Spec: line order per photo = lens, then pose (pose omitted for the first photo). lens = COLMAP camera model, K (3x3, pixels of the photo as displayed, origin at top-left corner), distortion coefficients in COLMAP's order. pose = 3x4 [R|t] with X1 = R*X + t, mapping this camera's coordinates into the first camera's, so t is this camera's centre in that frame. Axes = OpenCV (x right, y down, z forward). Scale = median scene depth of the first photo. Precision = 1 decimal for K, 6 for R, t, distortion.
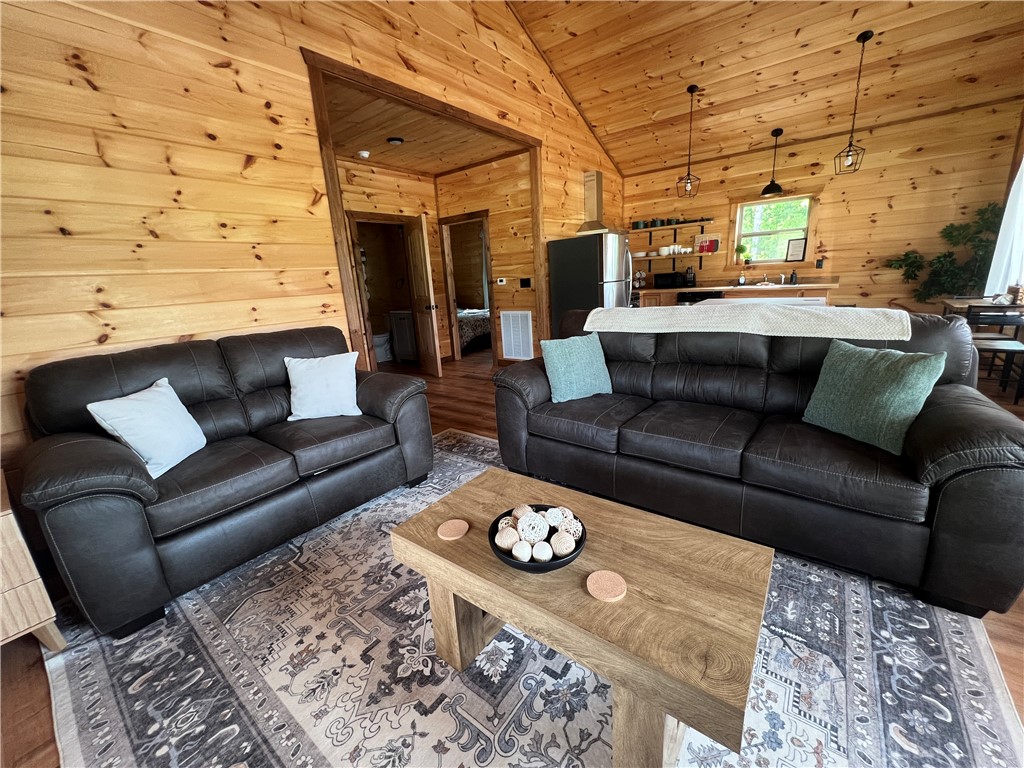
lens RADIAL K [[410.3, 0, 508.4], [0, 410.3, 380.7], [0, 0, 1]] dist [-0.004092, 0.000418]
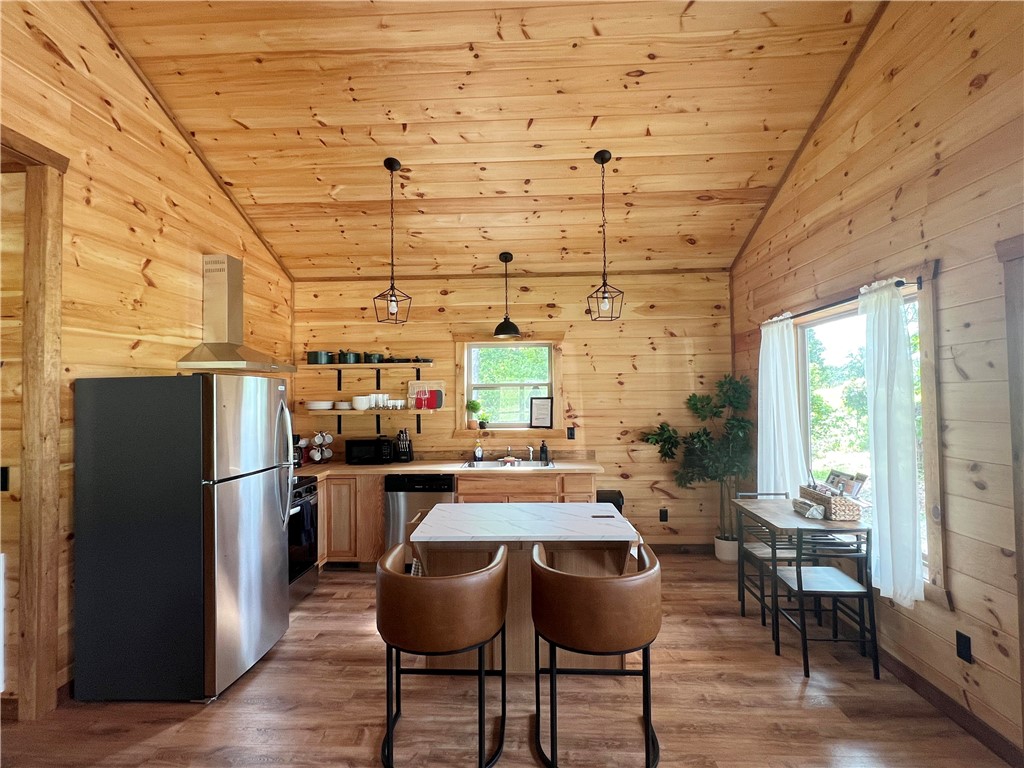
lens RADIAL K [[508.6, 0, 510.4], [0, 508.6, 383.0], [0, 0, 1]] dist [-0.003172, -0.000664]
pose [[0.820567, 0.065663, 0.567766, 0.163209], [0.103880, 0.959699, -0.261125, -0.153448], [-0.562030, 0.273250, 0.780677, 0.348722]]
